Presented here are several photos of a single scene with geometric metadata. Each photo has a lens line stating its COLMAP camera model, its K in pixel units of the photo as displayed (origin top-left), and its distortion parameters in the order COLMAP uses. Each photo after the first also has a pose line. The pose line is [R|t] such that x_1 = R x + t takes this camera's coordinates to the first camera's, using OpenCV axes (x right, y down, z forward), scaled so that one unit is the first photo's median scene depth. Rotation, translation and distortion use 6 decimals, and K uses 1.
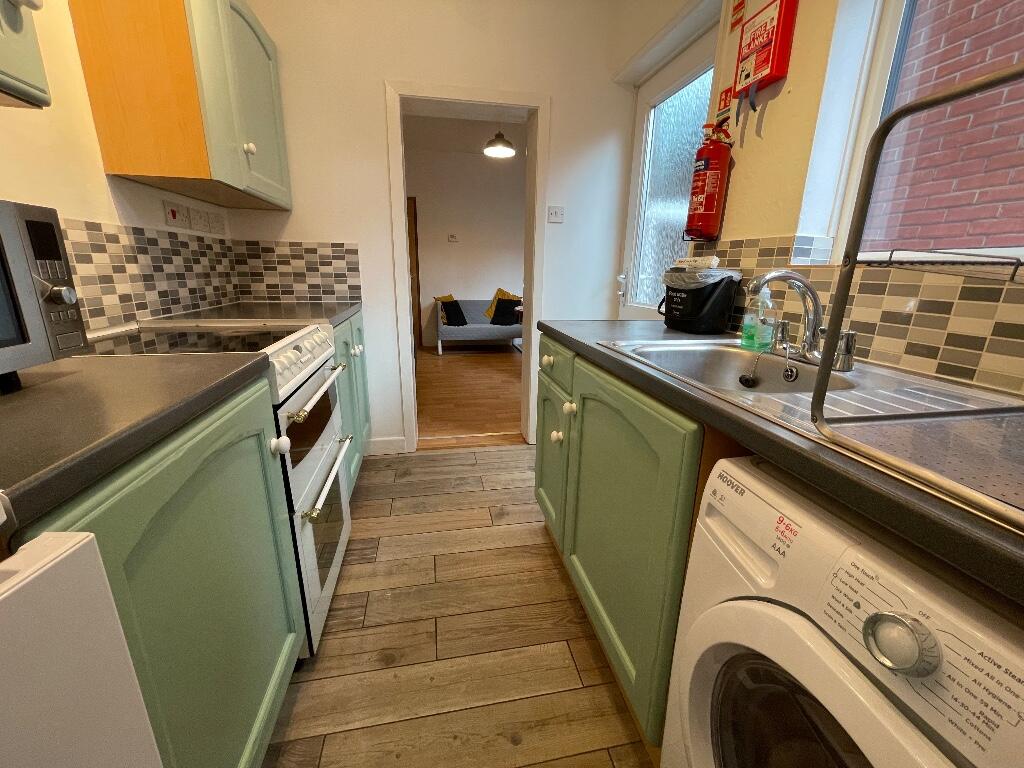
lens RADIAL K [[407.1, 0, 512.0], [0, 407.1, 384.0], [0, 0, 1]] dist [0.000926, -0.011167]
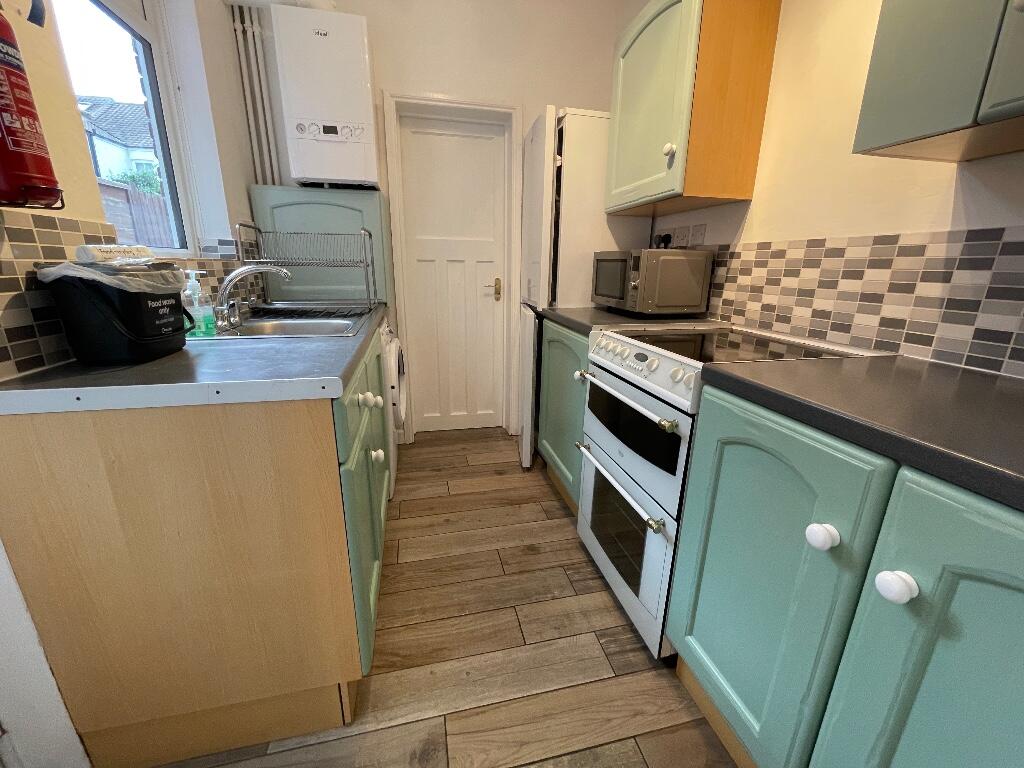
lens RADIAL K [[407.1, 0, 512.0], [0, 407.1, 384.0], [0, 0, 1]] dist [0.000926, -0.011167]
pose [[-0.998861, -0.021613, -0.042528, -0.146760], [-0.040547, 0.854325, 0.518156, -0.489946], [0.025134, 0.519290, -0.854228, 1.707193]]
